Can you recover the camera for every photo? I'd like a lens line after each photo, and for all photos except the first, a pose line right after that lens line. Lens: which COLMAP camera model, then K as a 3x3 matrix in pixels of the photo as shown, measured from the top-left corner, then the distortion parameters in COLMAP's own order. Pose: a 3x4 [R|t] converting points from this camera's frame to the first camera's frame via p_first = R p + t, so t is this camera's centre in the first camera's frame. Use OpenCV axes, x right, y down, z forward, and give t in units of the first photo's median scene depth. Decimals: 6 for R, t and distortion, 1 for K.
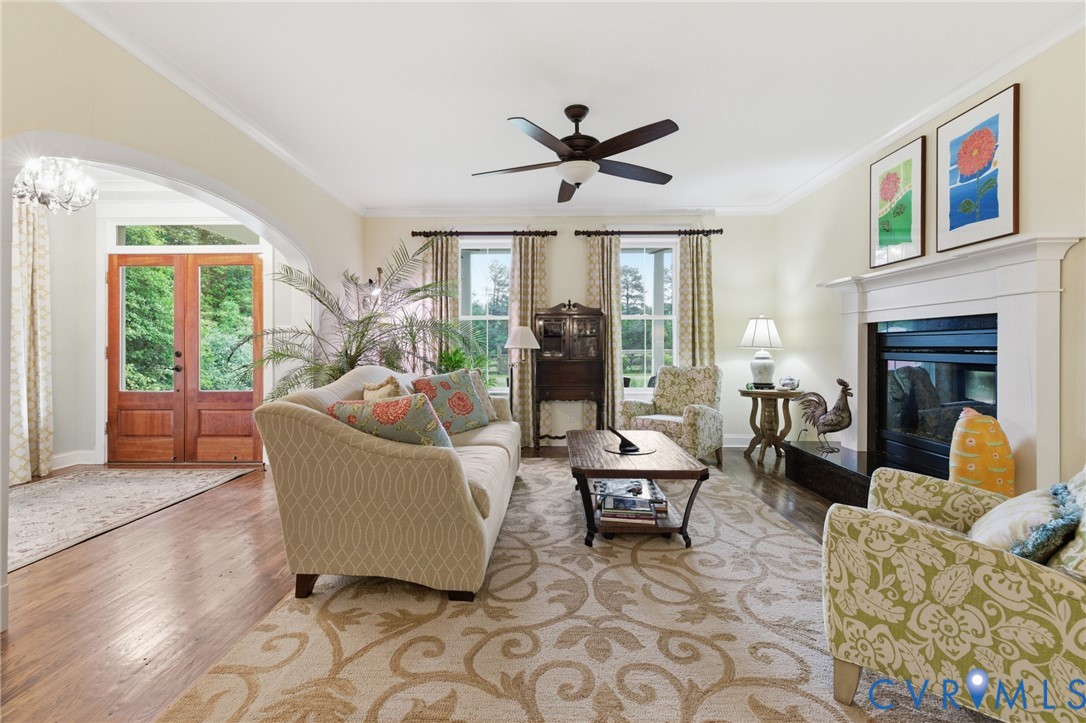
lens RADIAL K [[463.0, 0, 543.0], [0, 463.0, 361.5], [0, 0, 1]] dist [-0.000925, -0.000122]
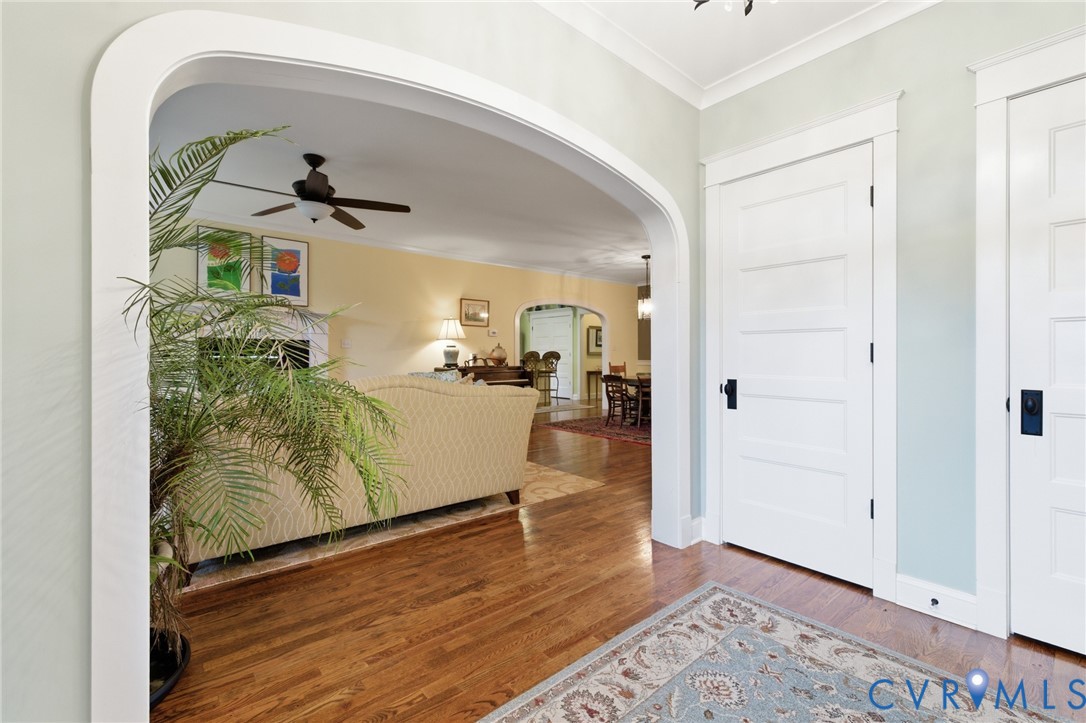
lens RADIAL K [[463.0, 0, 543.0], [0, 463.0, 361.5], [0, 0, 1]] dist [-0.000925, -0.000122]
pose [[-0.661307, 0.002282, 0.750112, -1.430622], [0.027985, 0.999374, 0.021631, -0.015704], [-0.749593, 0.035296, -0.660957, 1.577311]]
